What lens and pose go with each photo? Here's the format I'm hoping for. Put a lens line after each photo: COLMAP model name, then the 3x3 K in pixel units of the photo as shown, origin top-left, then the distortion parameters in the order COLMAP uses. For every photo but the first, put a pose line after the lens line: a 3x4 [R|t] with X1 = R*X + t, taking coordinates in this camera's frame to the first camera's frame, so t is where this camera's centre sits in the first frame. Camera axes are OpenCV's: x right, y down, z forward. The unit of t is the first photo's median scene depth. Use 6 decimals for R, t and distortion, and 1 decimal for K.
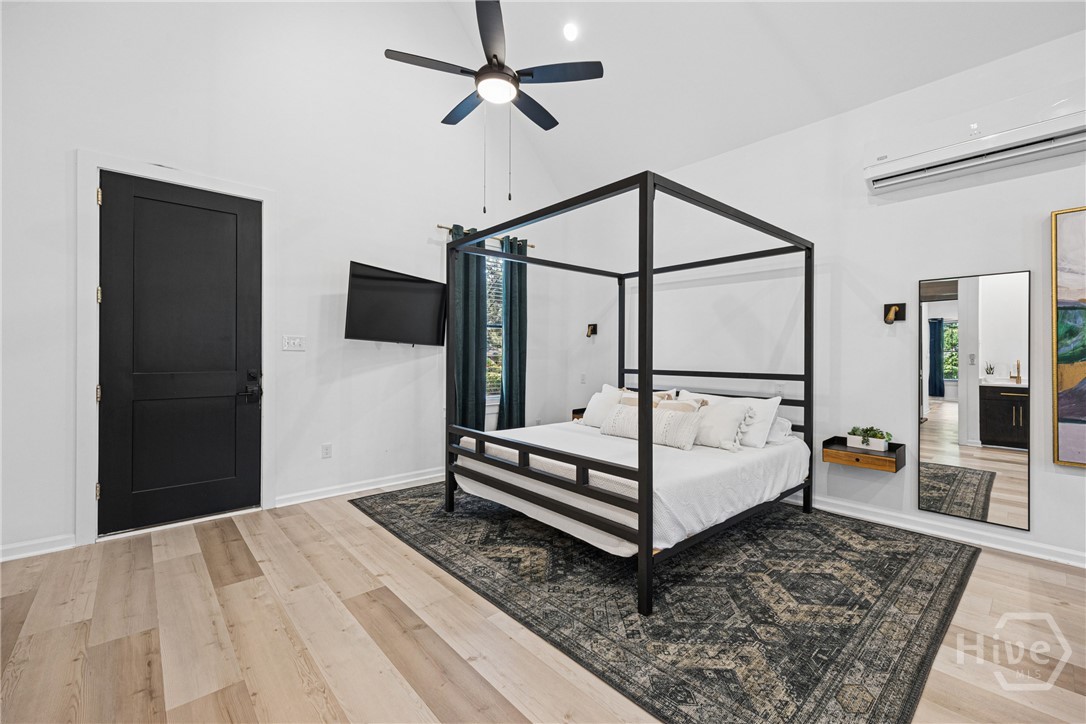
lens RADIAL K [[447.0, 0, 539.9], [0, 447.0, 365.6], [0, 0, 1]] dist [0.007289, 0.000124]
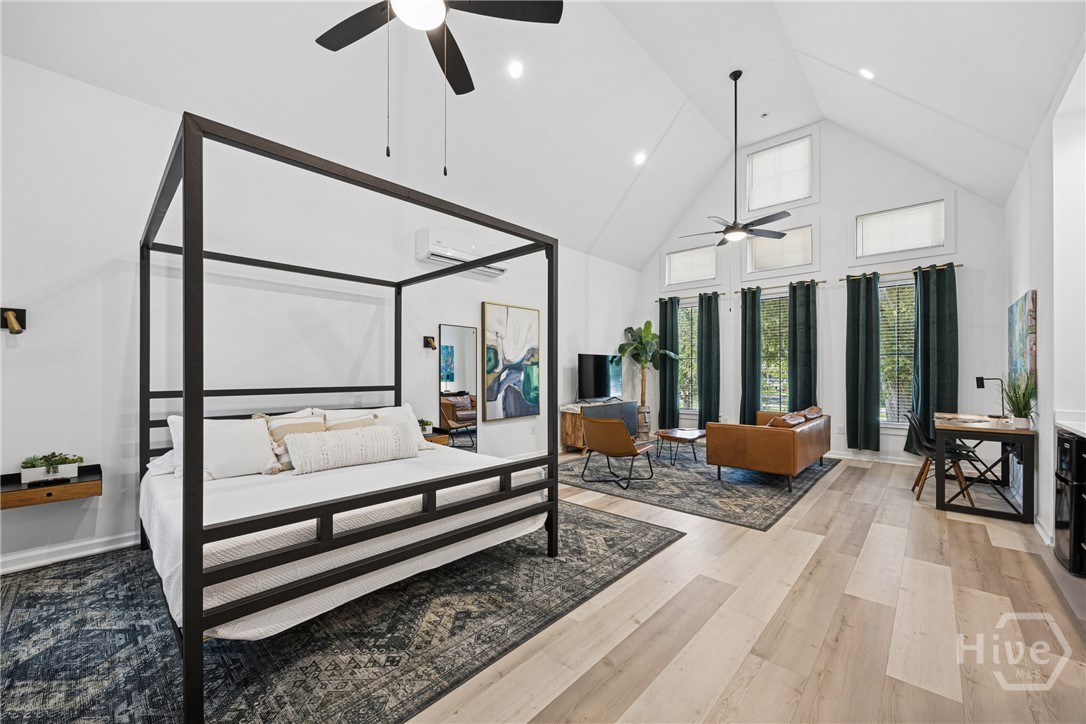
lens RADIAL K [[427.2, 0, 539.8], [0, 427.2, 377.7], [0, 0, 1]] dist [0.000929, 0.000052]
pose [[-0.094197, -0.018737, 0.995377, -0.890294], [0.018948, 0.999608, 0.020610, -0.026346], [-0.995373, 0.020801, -0.093805, 0.953774]]
